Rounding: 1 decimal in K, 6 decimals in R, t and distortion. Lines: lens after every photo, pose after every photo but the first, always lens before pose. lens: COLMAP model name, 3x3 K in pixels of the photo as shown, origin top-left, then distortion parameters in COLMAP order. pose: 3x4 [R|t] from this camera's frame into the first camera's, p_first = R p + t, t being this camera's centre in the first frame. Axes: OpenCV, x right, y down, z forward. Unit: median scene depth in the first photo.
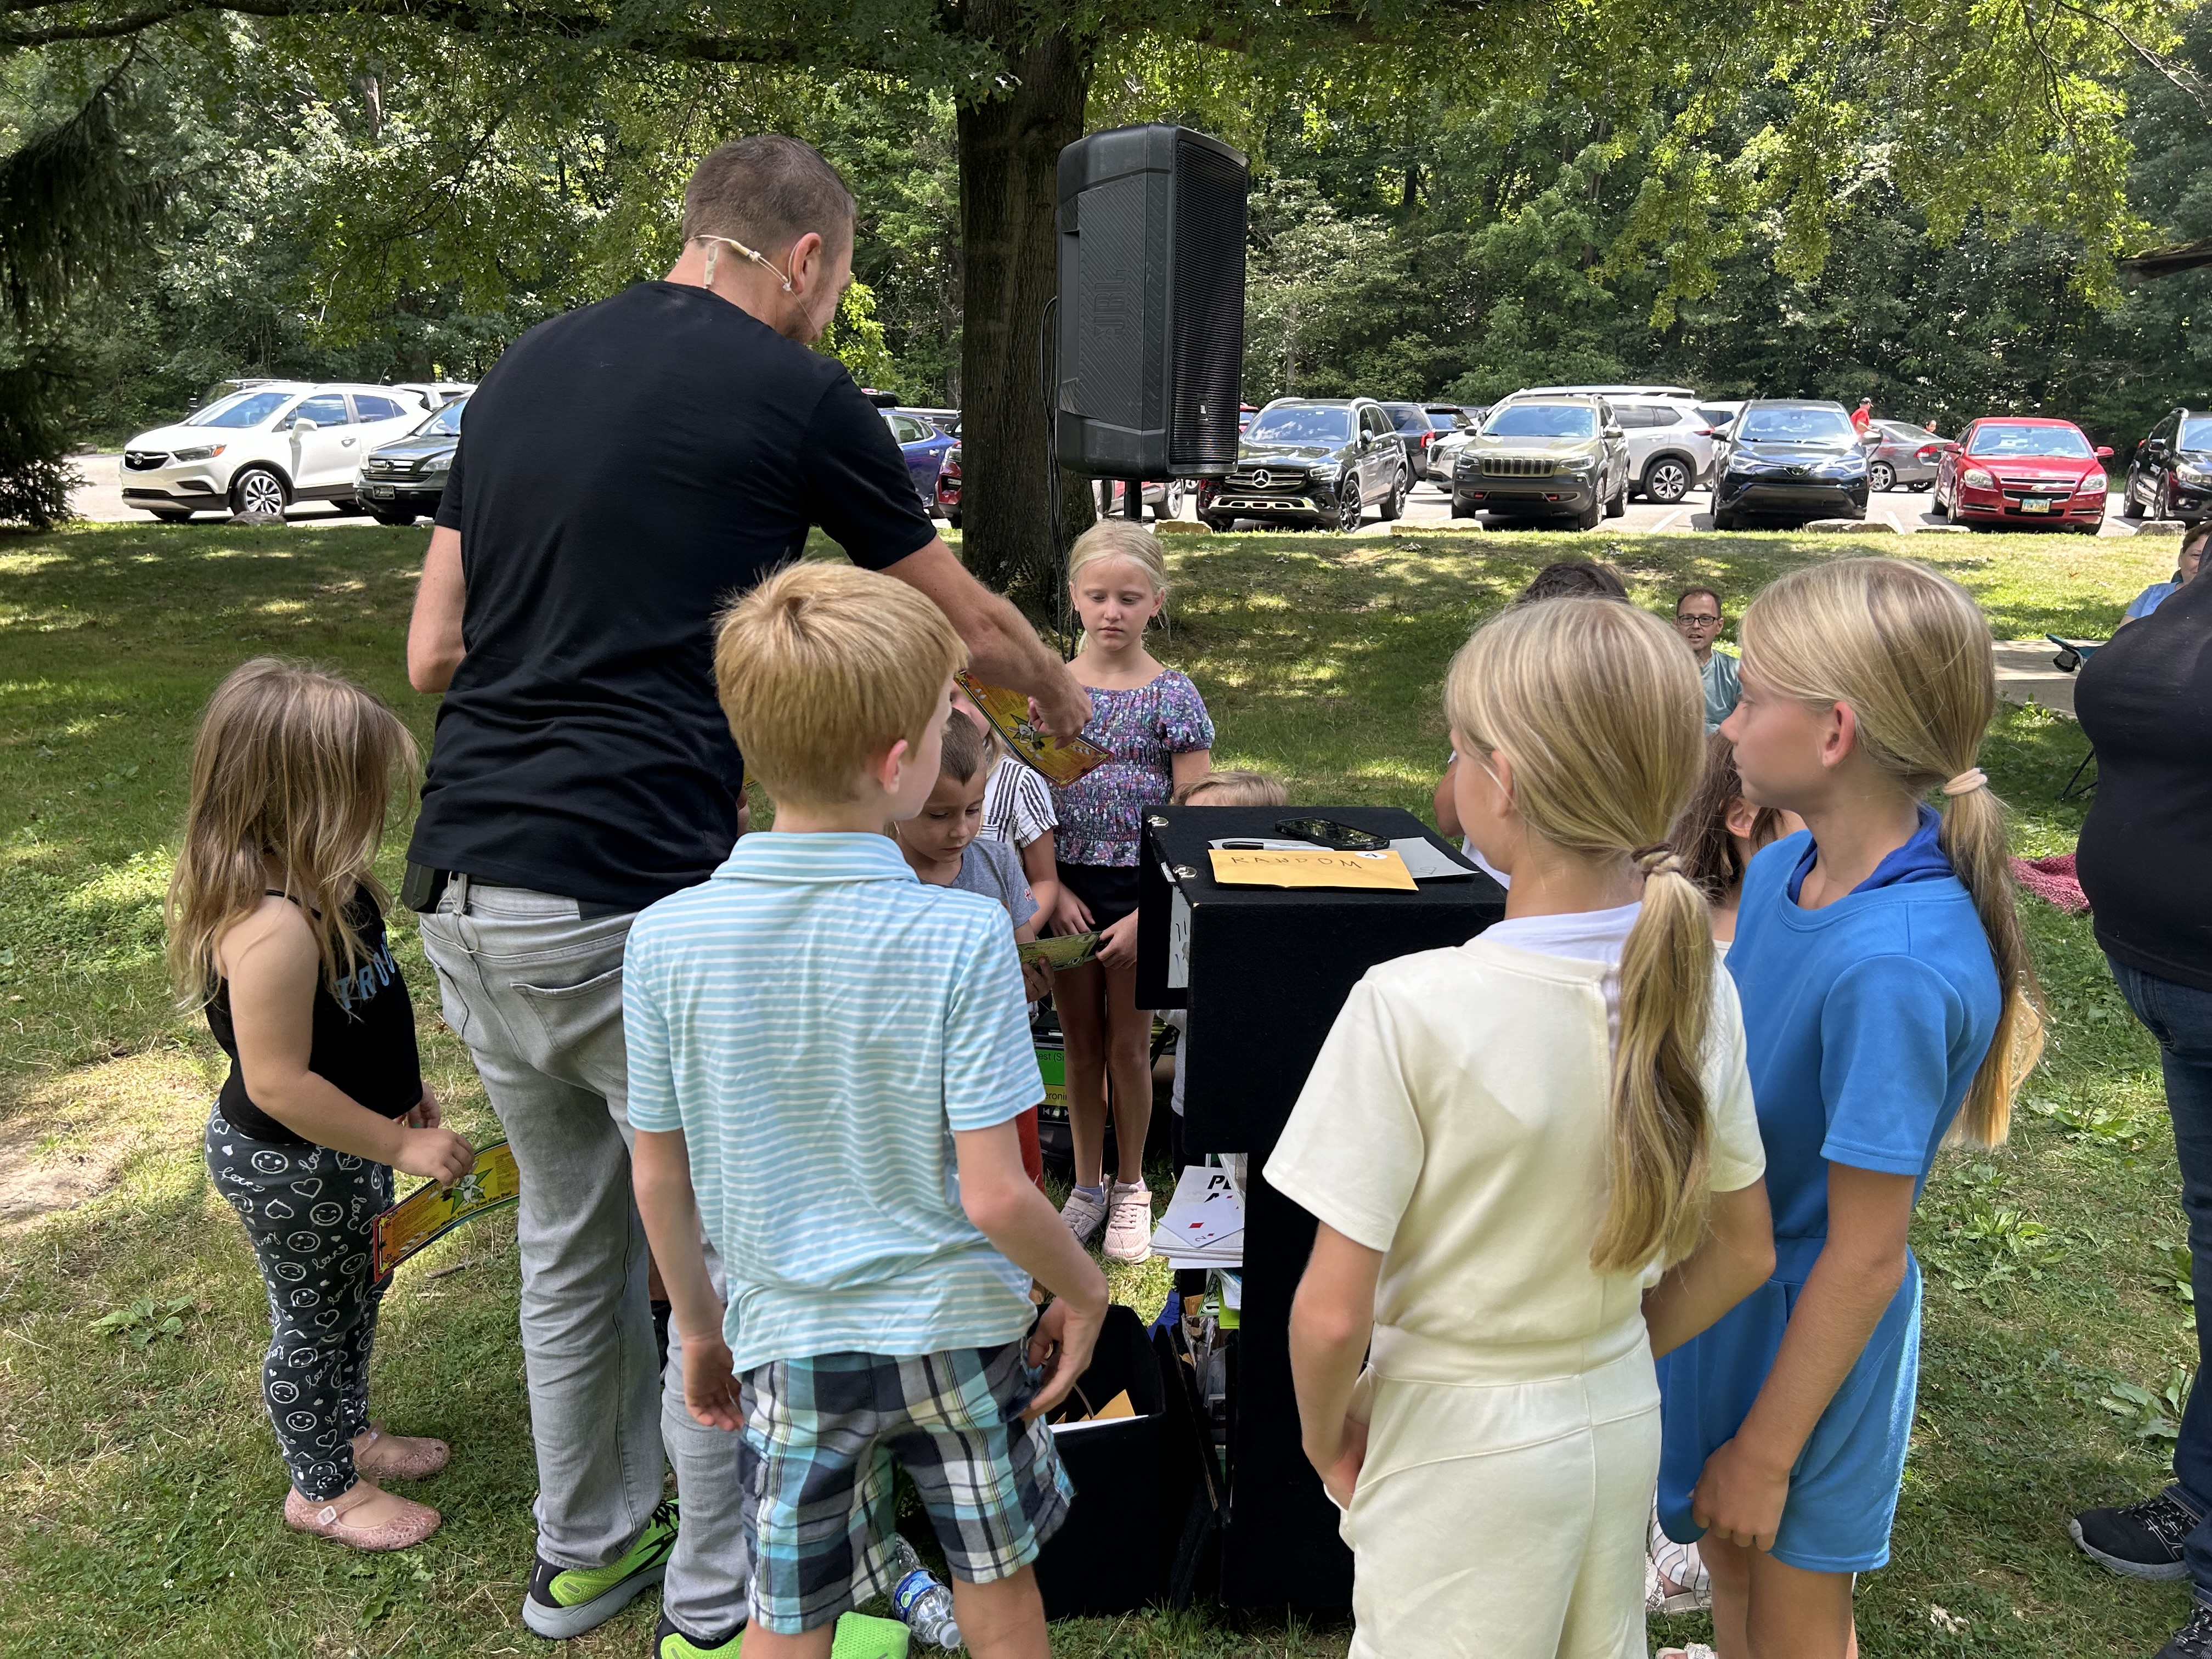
lens RADIAL K [[1655.6, 0, 1121.2], [0, 1655.6, 833.4], [0, 0, 1]] dist [0.036505, -0.041930]
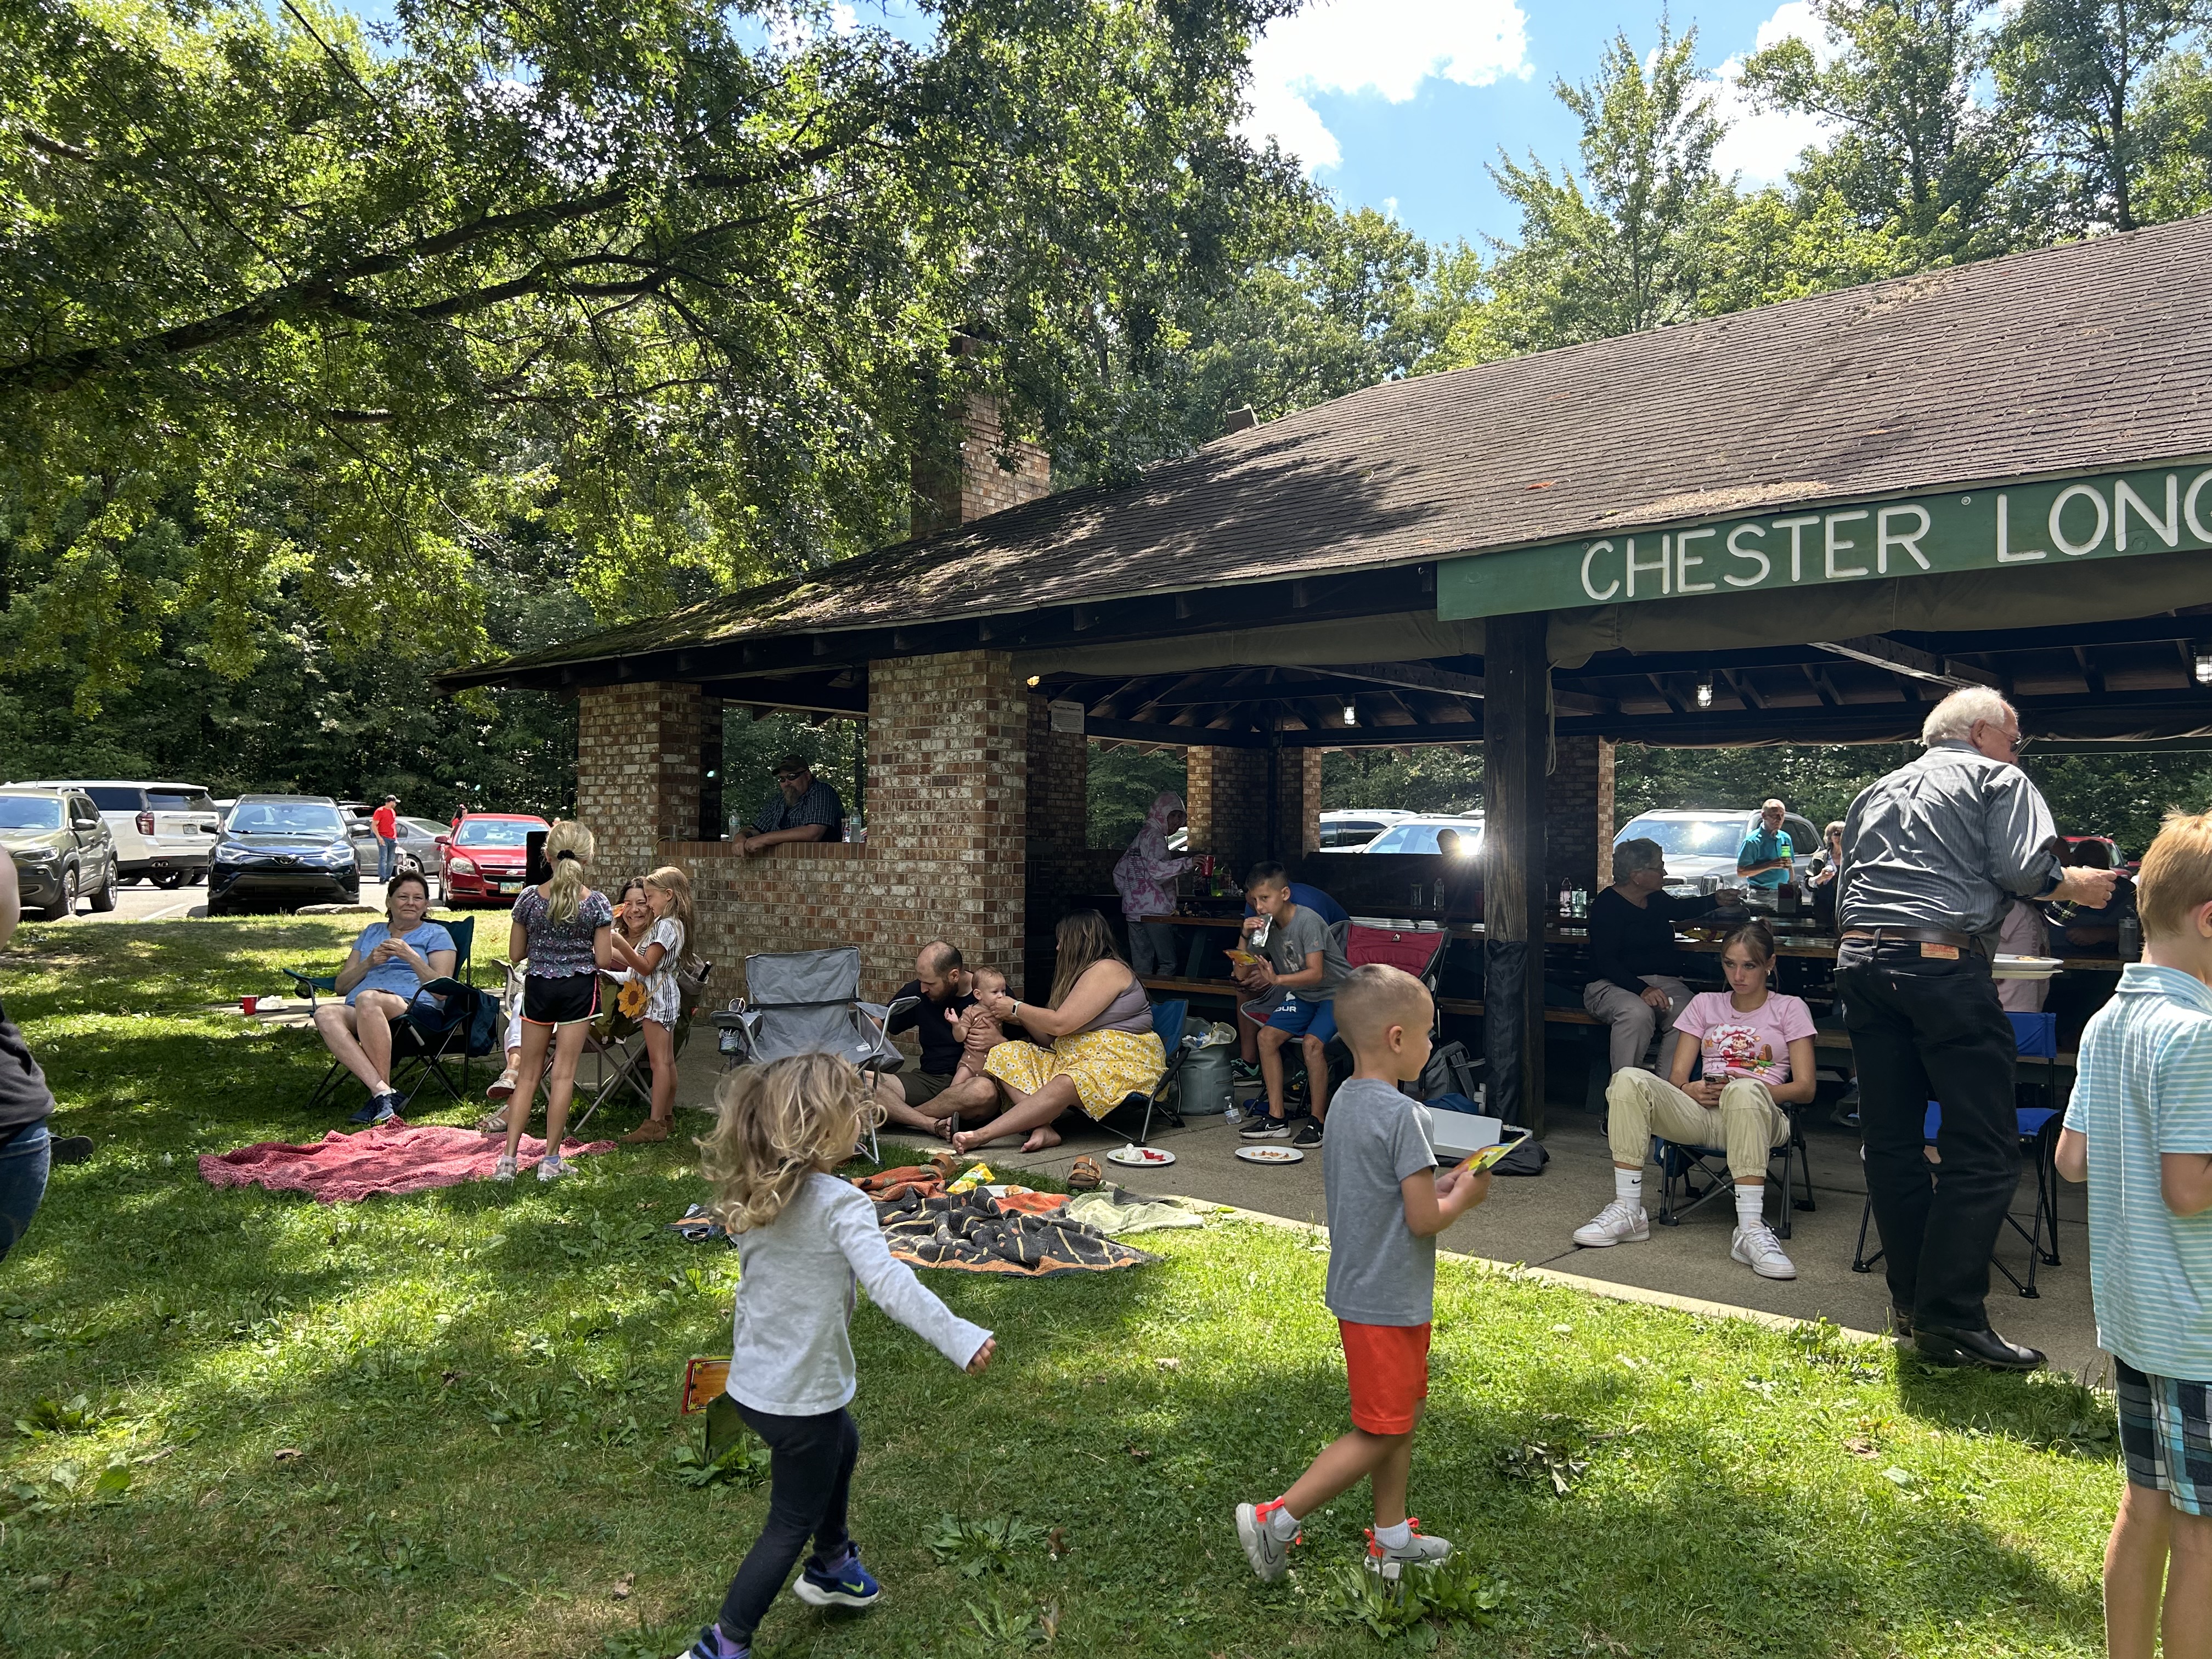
lens RADIAL K [[1655.6, 0, 1105.0], [0, 1655.6, 831.8], [0, 0, 1]] dist [0.036505, -0.041930]
pose [[0.716648, -0.001148, 0.697434, 0.067480], [0.166323, 0.971428, -0.169306, 0.035904], [-0.677313, 0.237332, 0.696363, -0.101426]]
